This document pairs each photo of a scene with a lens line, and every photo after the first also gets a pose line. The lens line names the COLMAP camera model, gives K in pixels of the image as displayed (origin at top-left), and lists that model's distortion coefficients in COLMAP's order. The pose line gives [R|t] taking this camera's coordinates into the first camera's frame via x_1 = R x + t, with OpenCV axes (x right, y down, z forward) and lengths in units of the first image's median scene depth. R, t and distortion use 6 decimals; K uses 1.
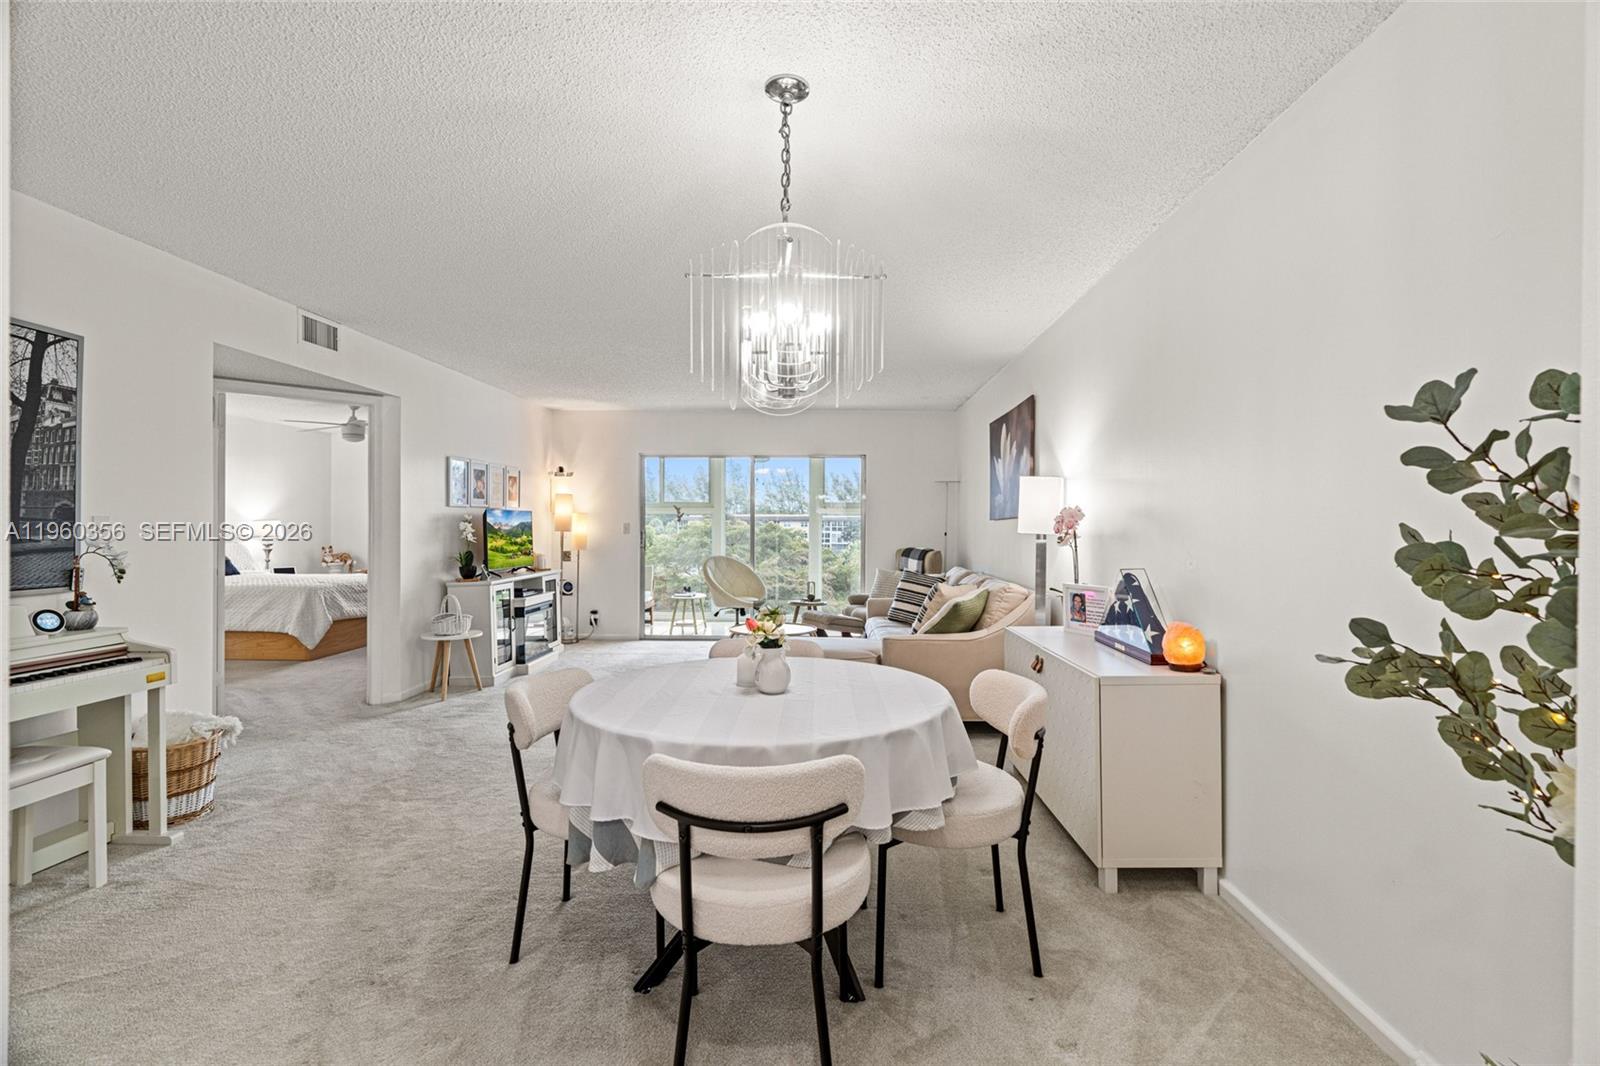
lens RADIAL K [[722.2, 0, 800.0], [0, 722.2, 533.0], [0, 0, 1]] dist [-0.006259, 0.000627]
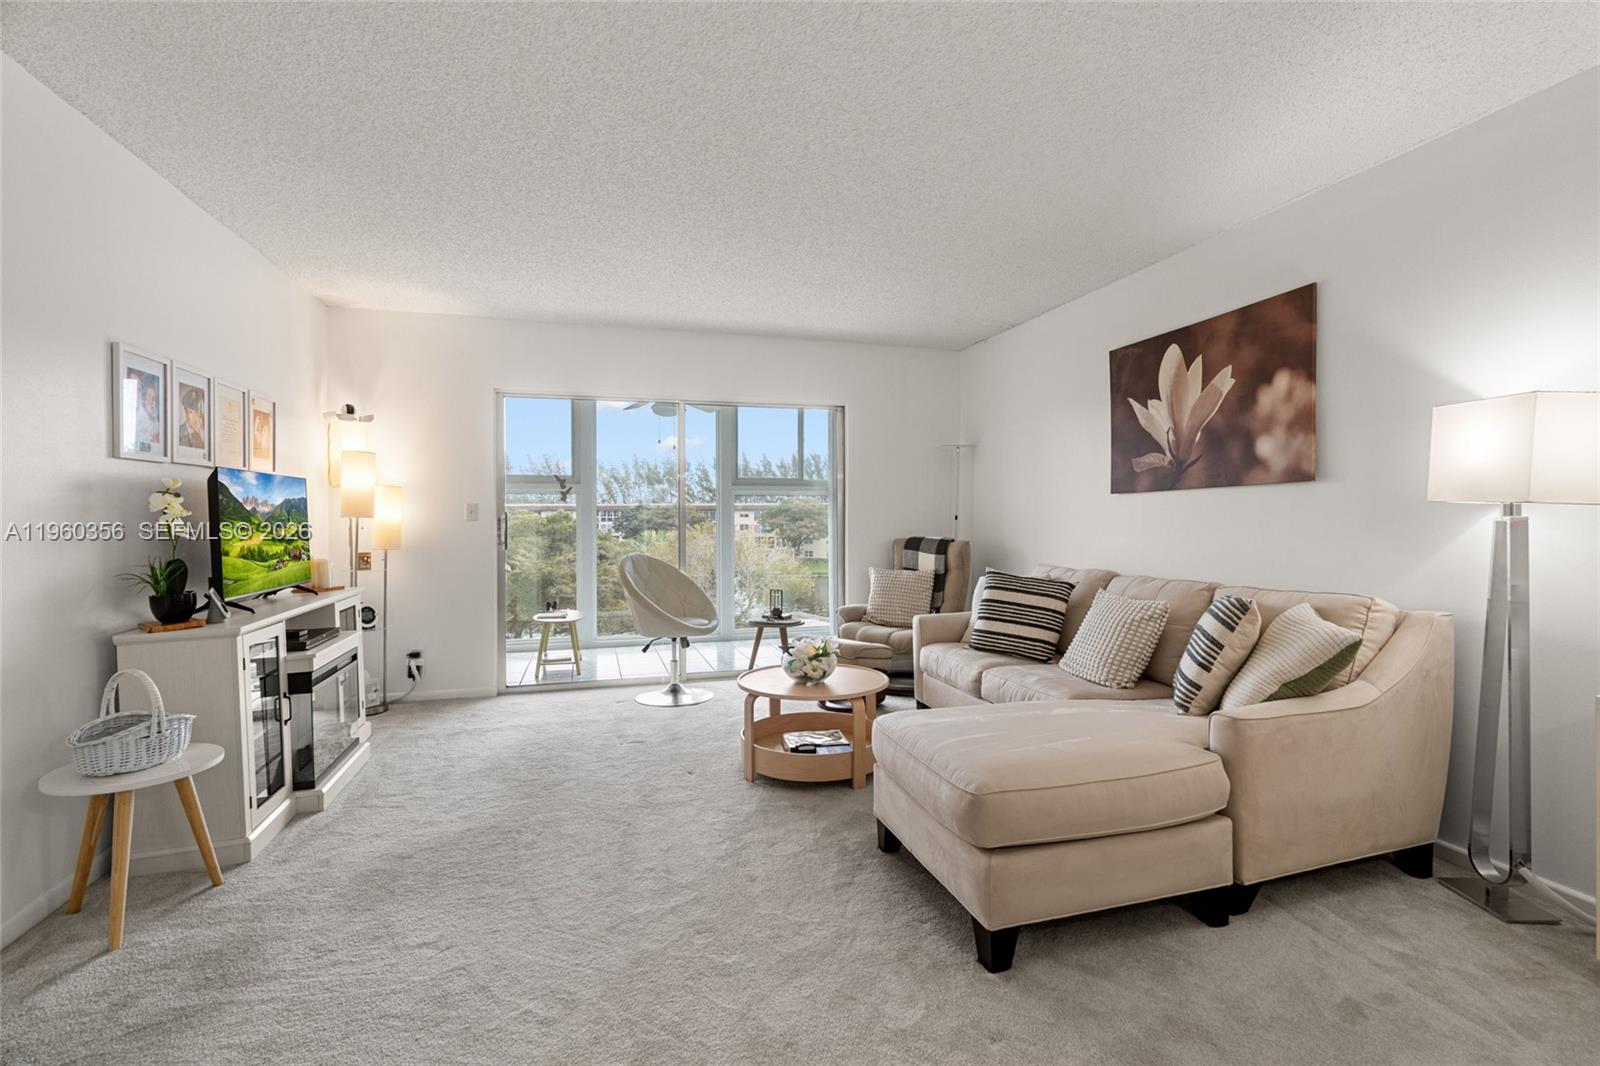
lens RADIAL K [[733.5, 0, 799.1], [0, 733.5, 523.1], [0, 0, 1]] dist [0.000679, 0.000691]
pose [[0.948808, -0.009345, 0.315716, -0.219630], [0.009345, 0.999955, 0.001515, 0.005407], [-0.315716, 0.001513, 0.948853, 0.416468]]
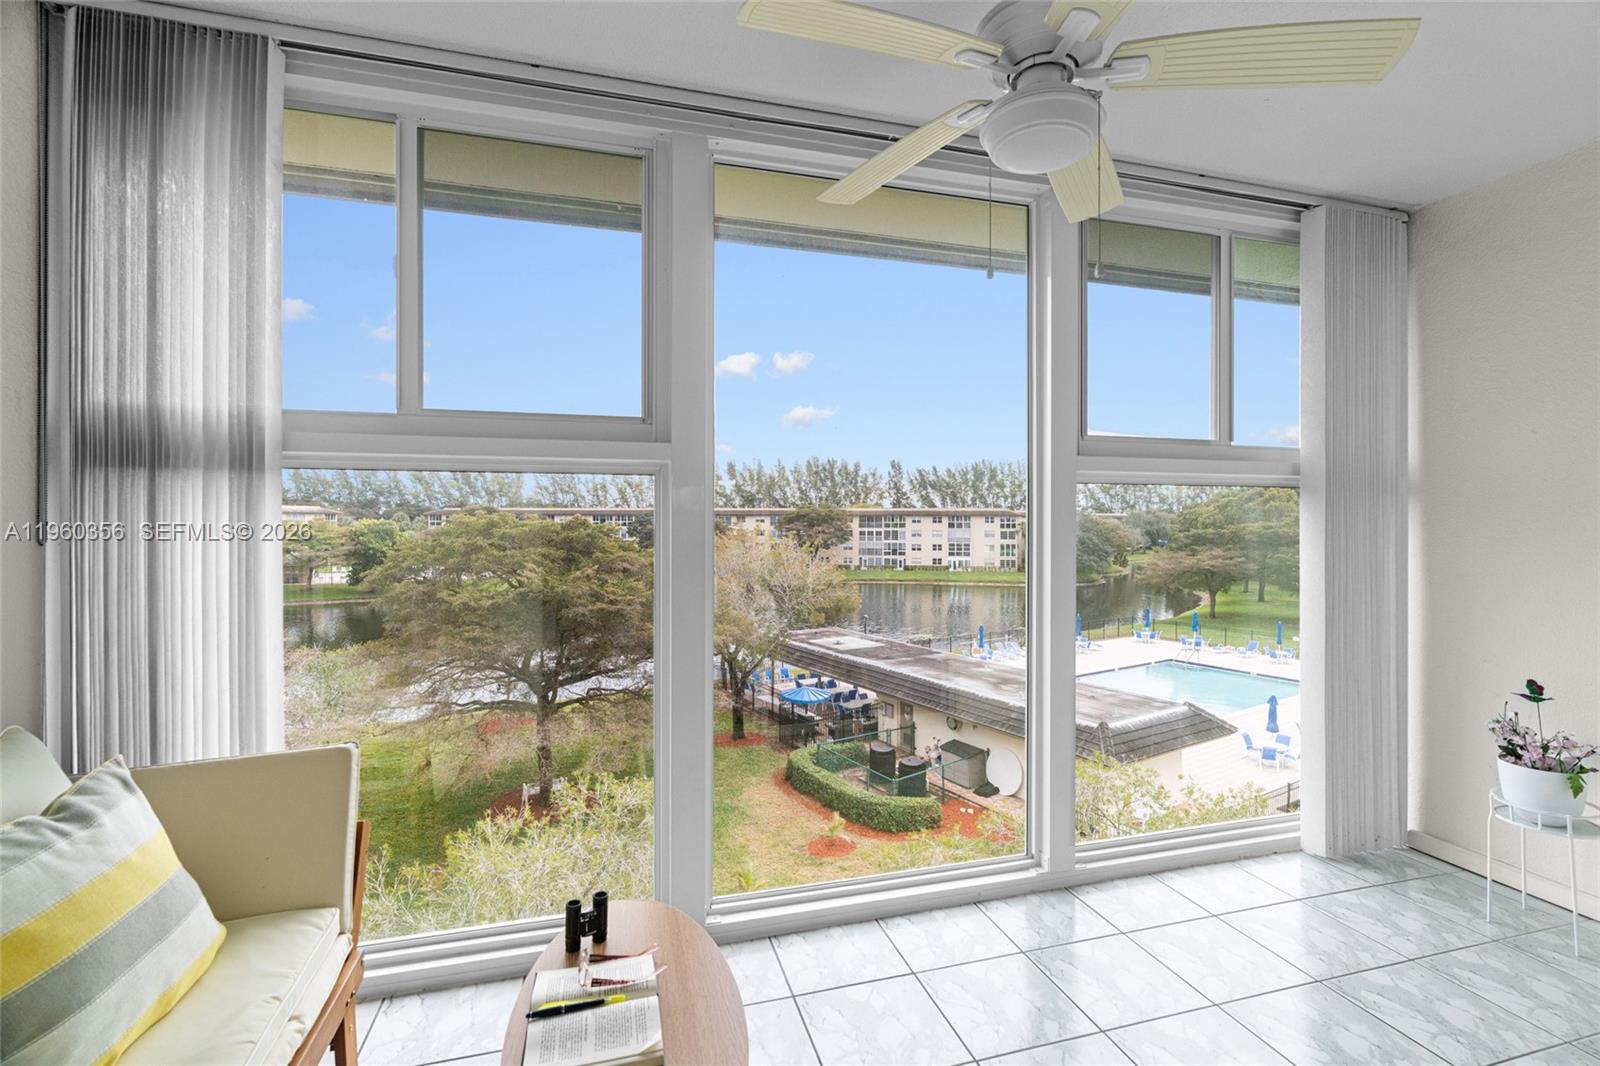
lens RADIAL K [[722.2, 0, 800.0], [0, 722.2, 533.0], [0, 0, 1]] dist [-0.006259, 0.000627]
pose [[0.952703, -0.007275, 0.303816, -0.223029], [0.005076, 0.999955, 0.008027, -0.010768], [-0.303861, -0.006105, 0.952697, 1.170967]]
